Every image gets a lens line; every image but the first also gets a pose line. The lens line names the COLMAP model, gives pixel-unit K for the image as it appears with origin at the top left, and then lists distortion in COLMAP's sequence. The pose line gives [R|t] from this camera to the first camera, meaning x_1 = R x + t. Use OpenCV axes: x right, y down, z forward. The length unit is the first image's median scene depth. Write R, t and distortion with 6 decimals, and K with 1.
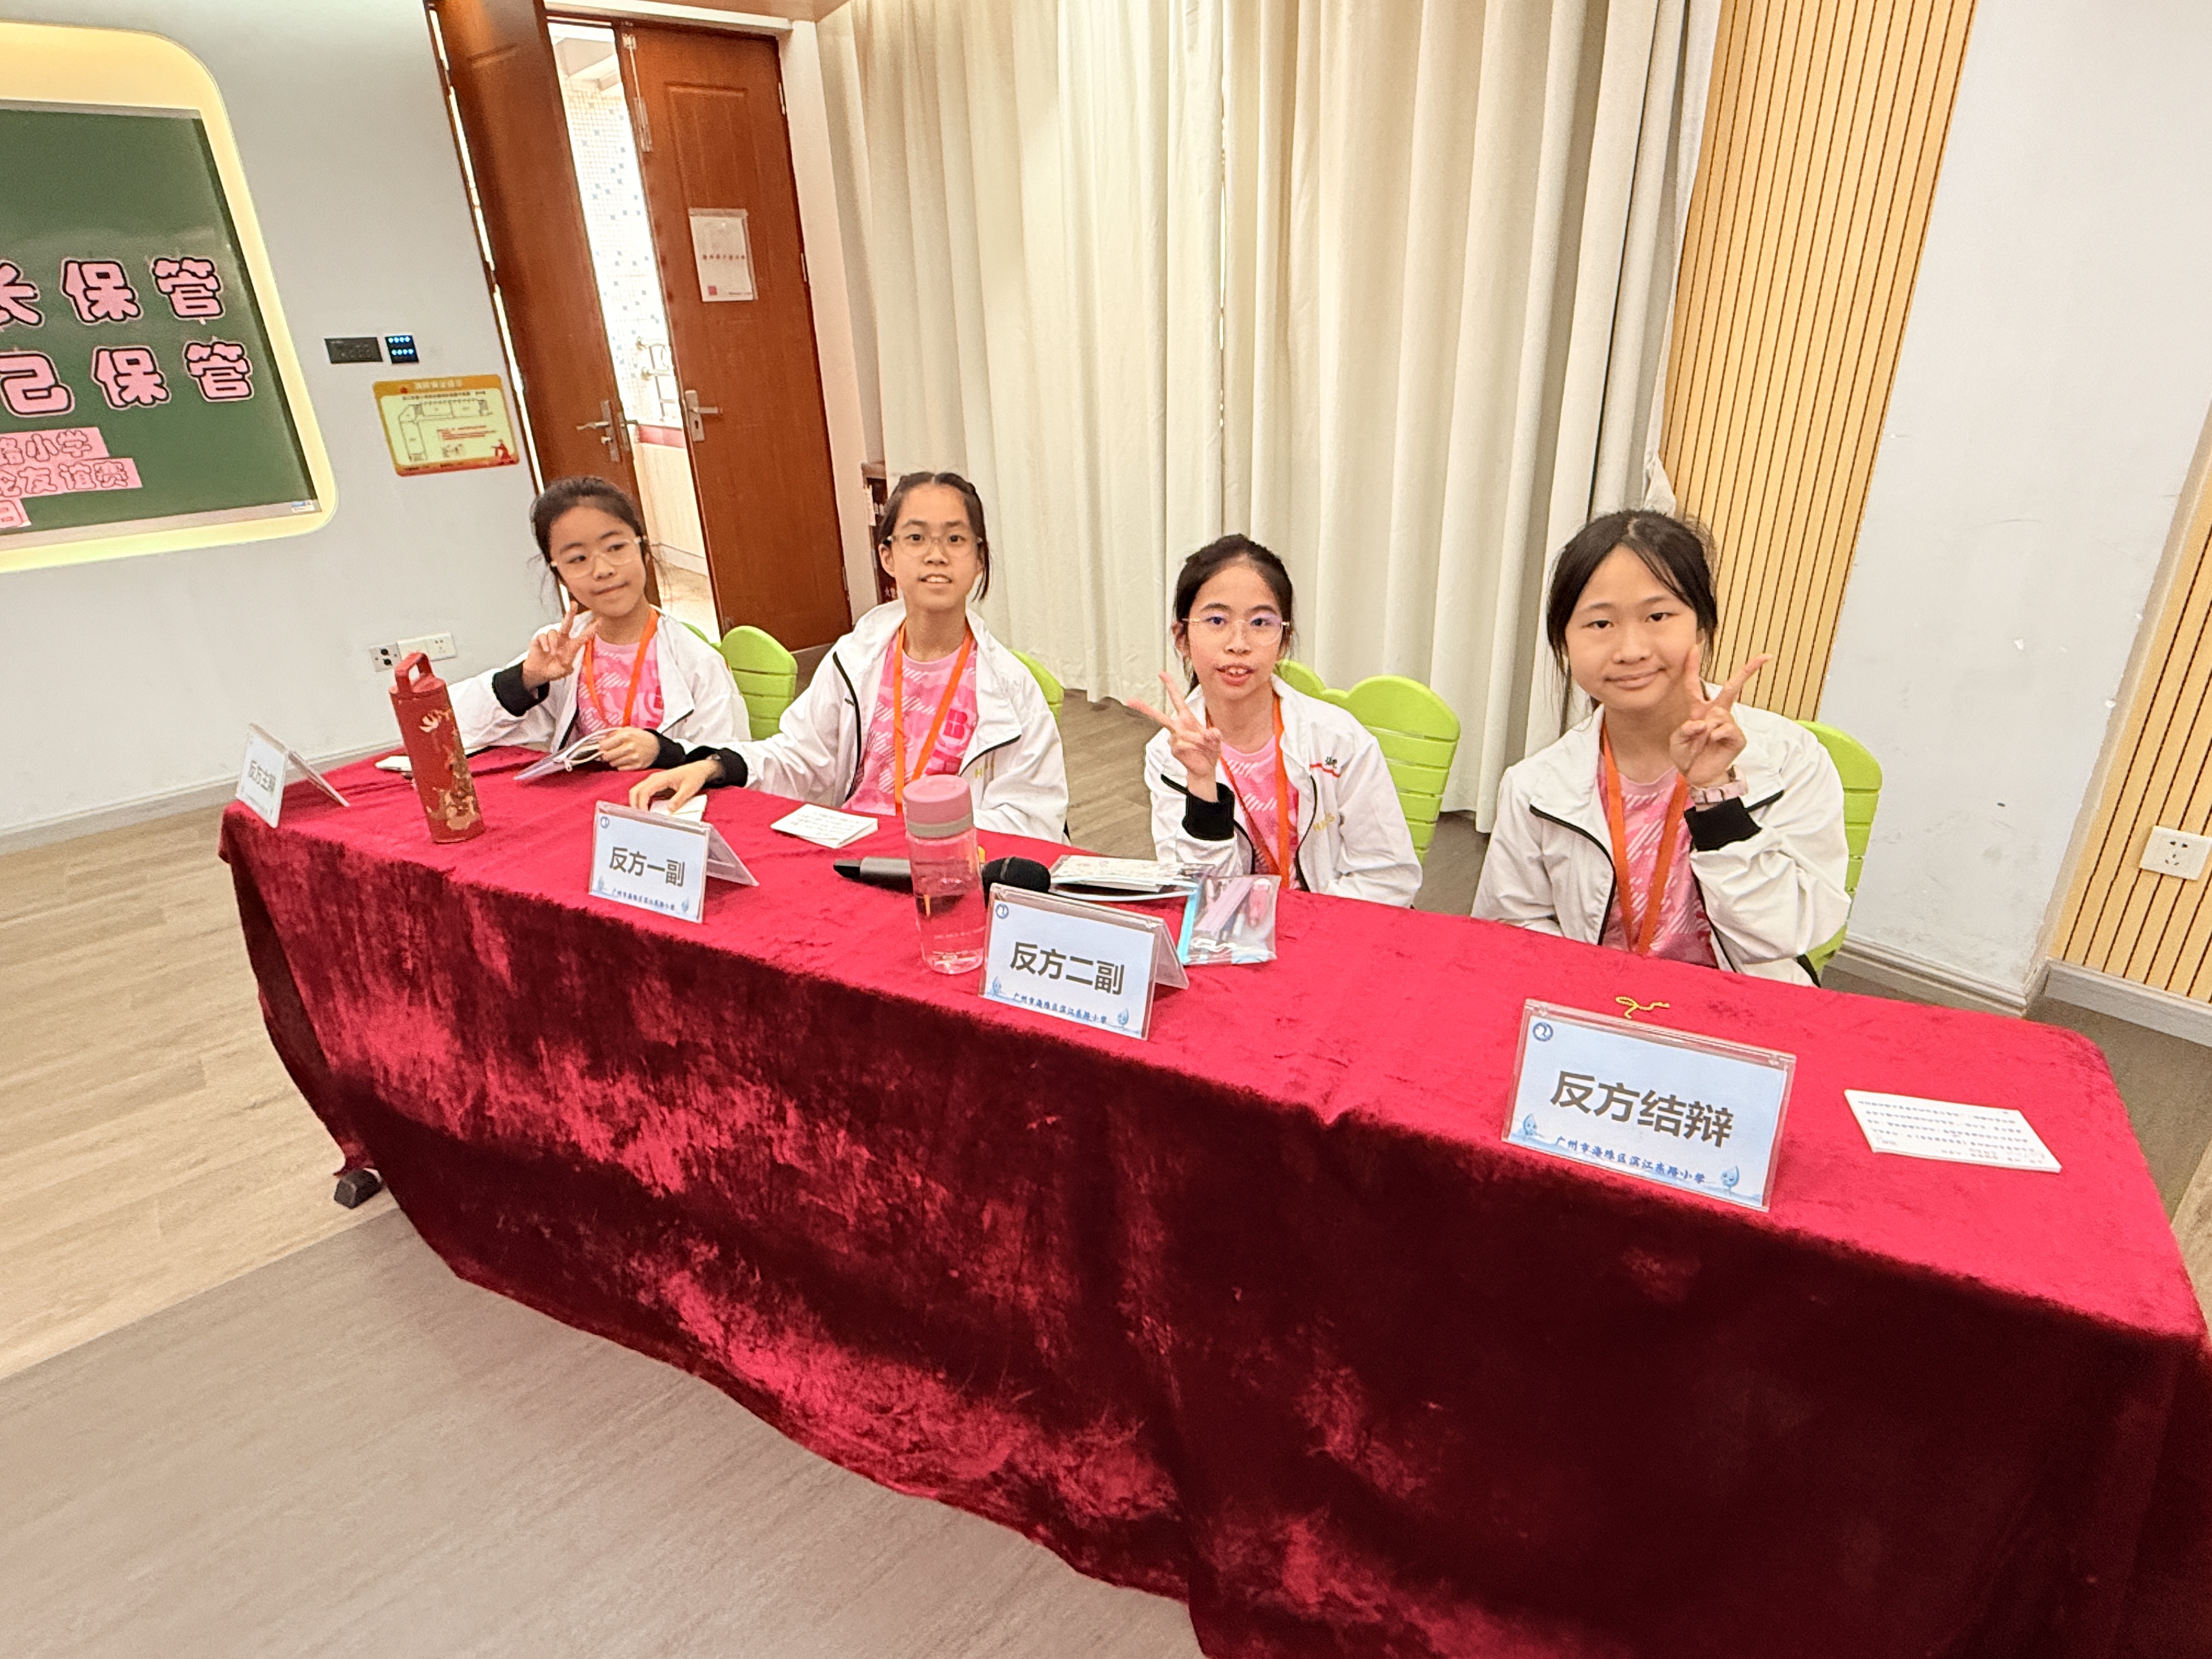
lens RADIAL K [[1166.9, 0, 1085.9], [0, 1166.9, 831.9], [0, 0, 1]] dist [0.004806, -0.003278]
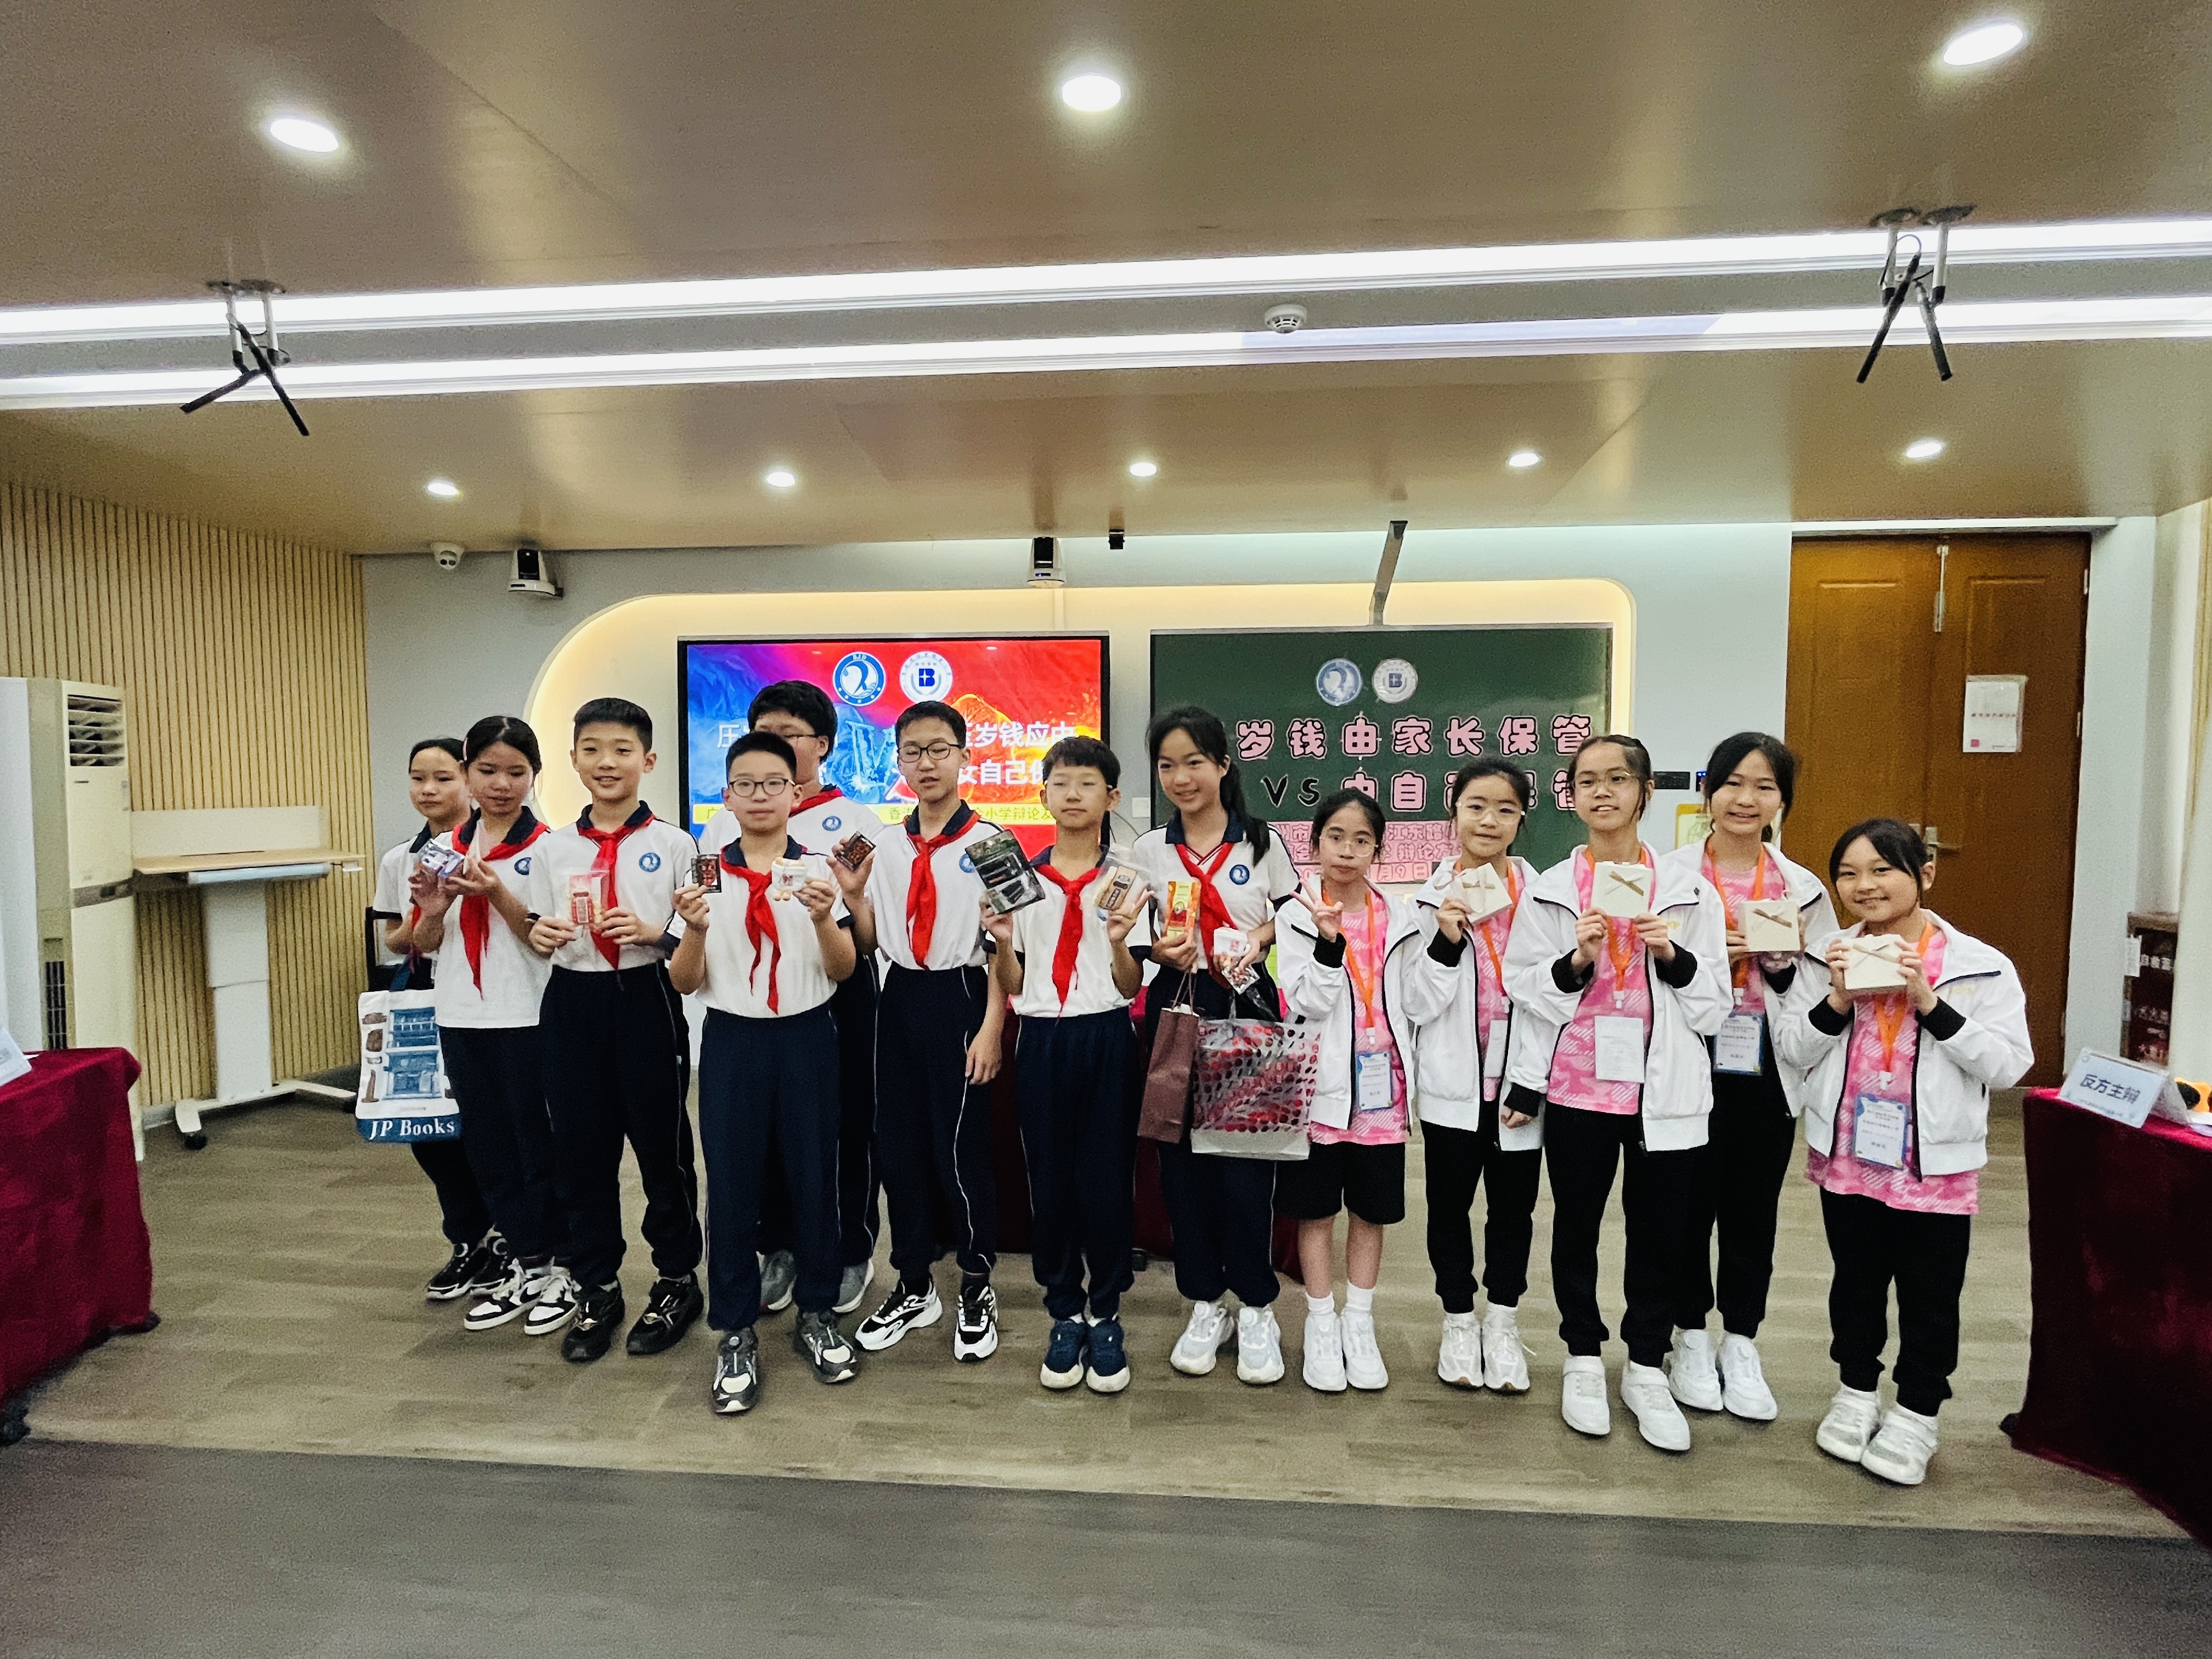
lens RADIAL K [[1076.2, 0, 1110.6], [0, 1076.2, 834.9], [0, 0, 1]] dist [-0.003608, 0.000556]
pose [[0.713534, 0.087504, -0.695134, -0.250057], [-0.309210, 0.929646, -0.200370, 0.079299], [0.628696, 0.357913, 0.690391, -0.202521]]
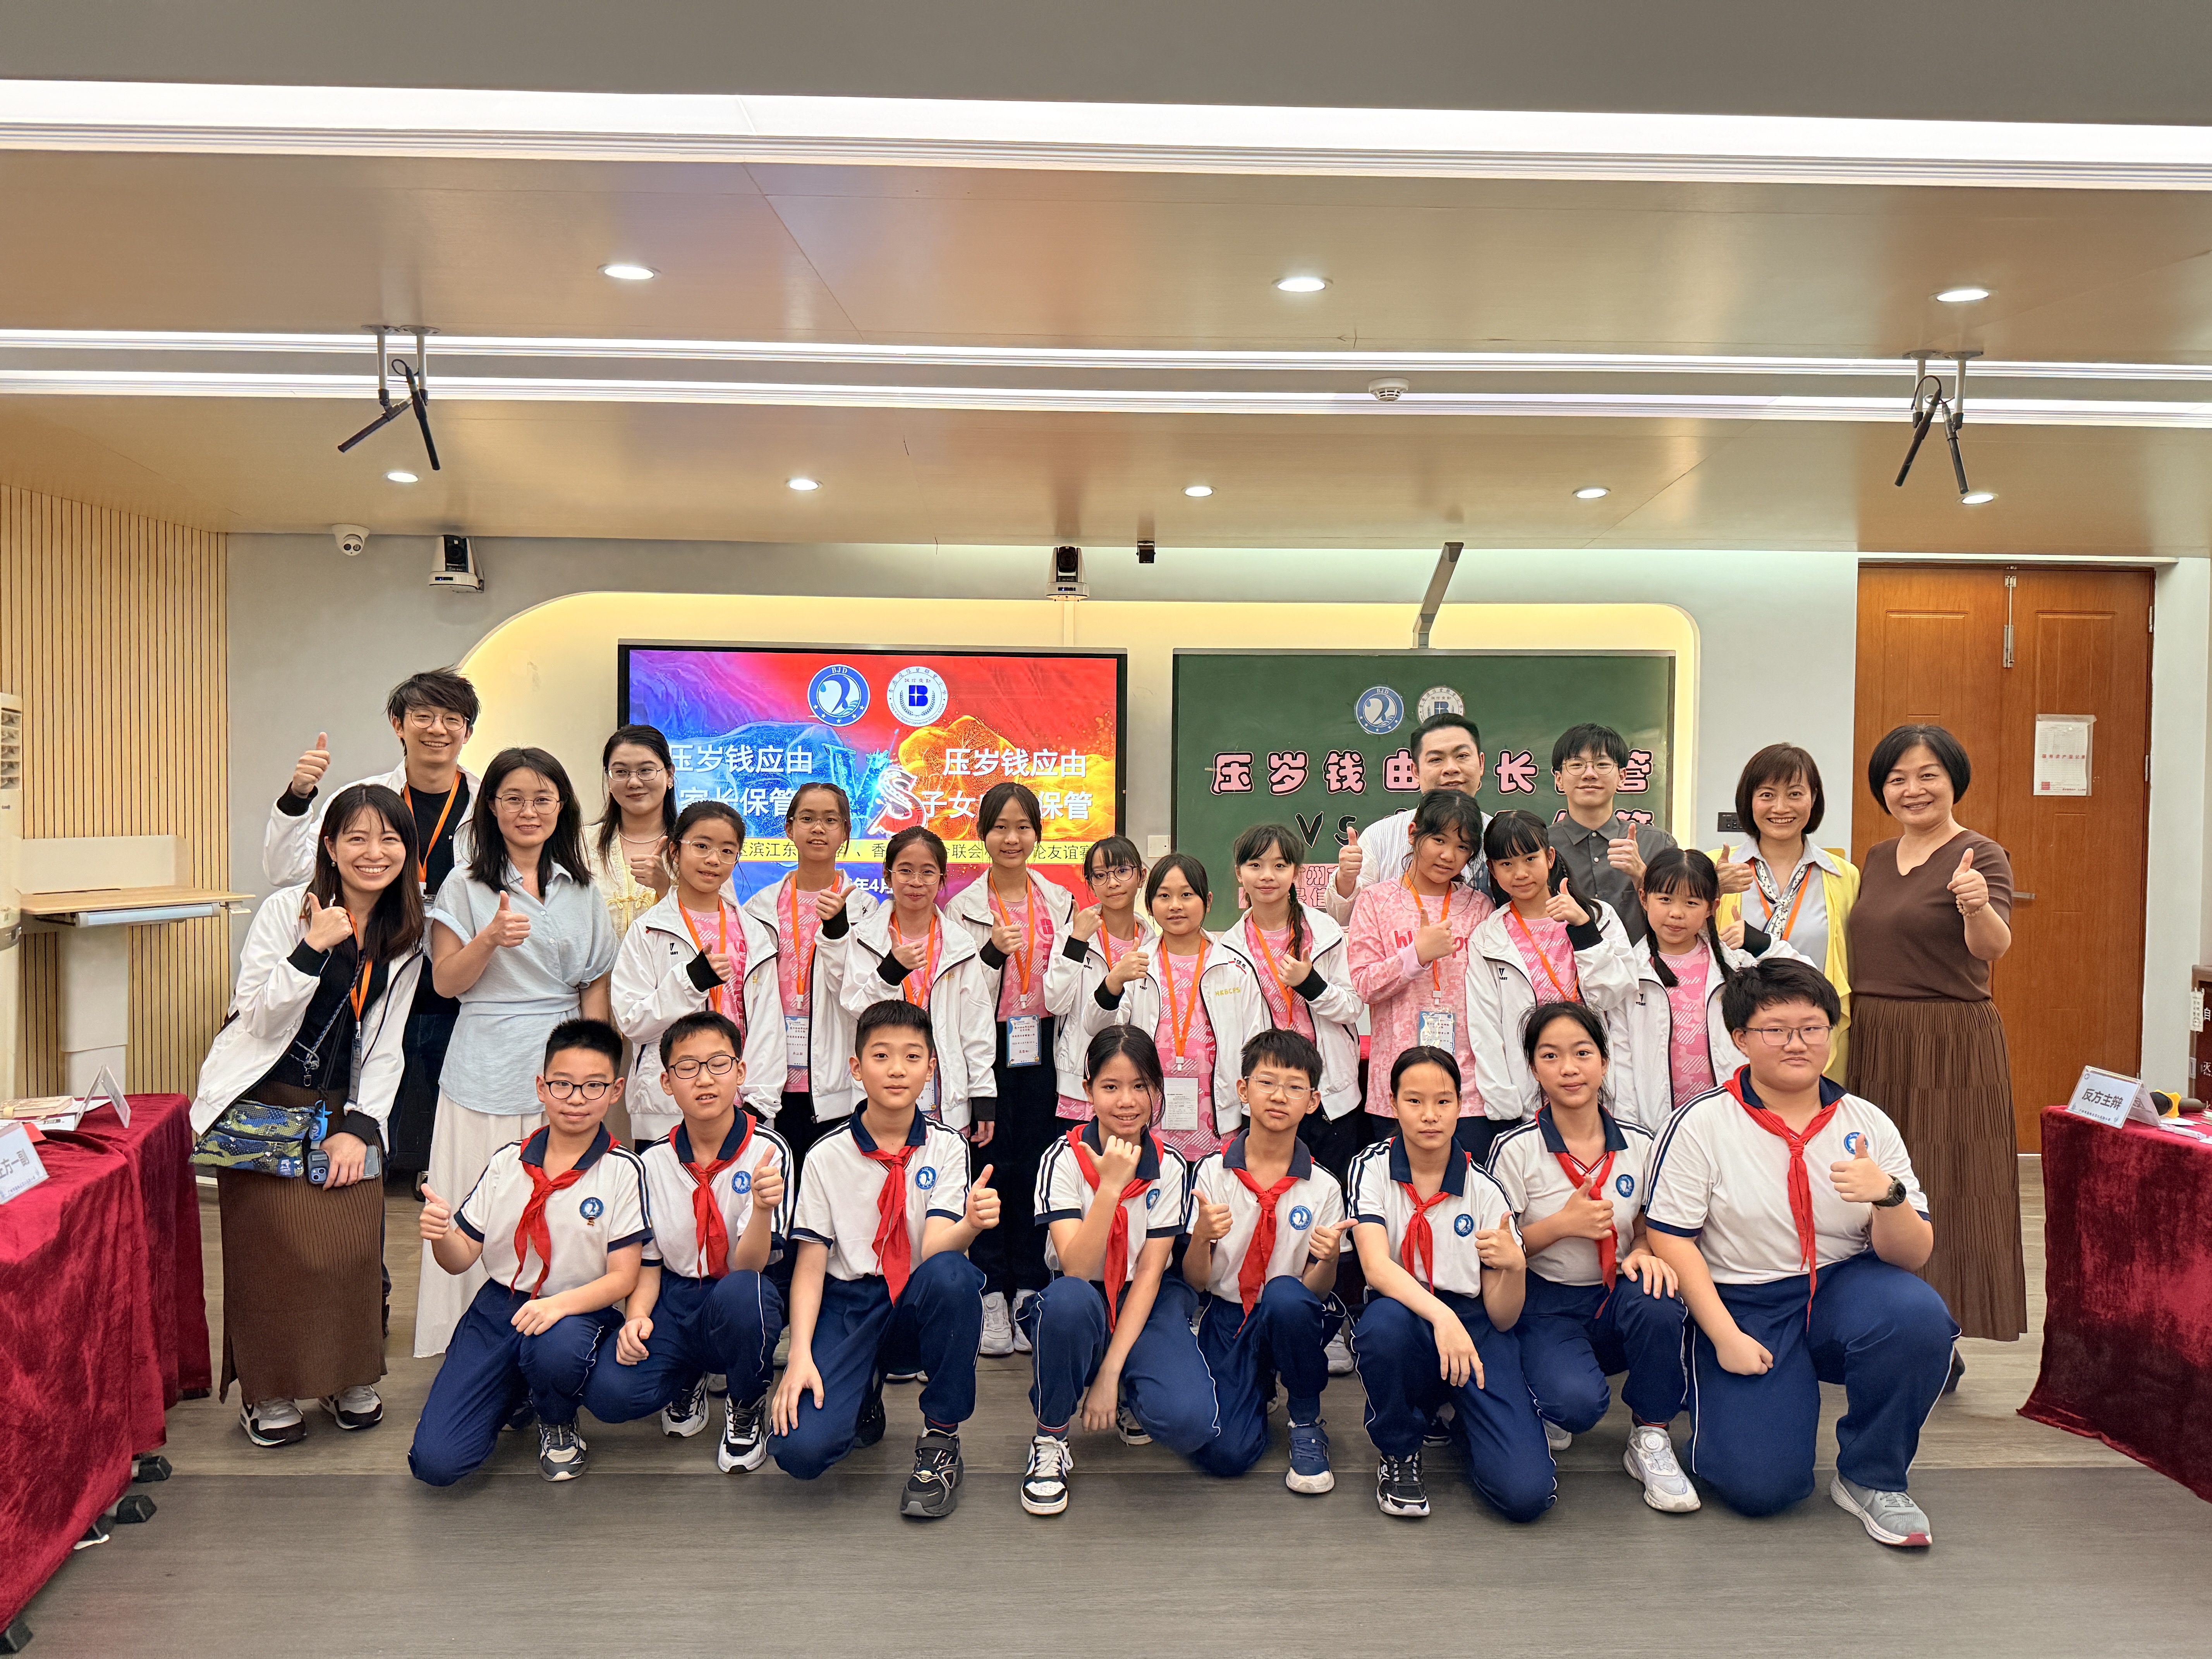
lens RADIAL K [[1529.9, 0, 1112.9], [0, 1529.9, 842.3], [0, 0, 1]] dist [0.110562, -0.173896]
pose [[0.780664, 0.077469, -0.620131, -0.142544], [-0.293600, 0.921429, -0.254496, 0.212815], [0.551691, 0.380747, 0.742071, -0.561565]]
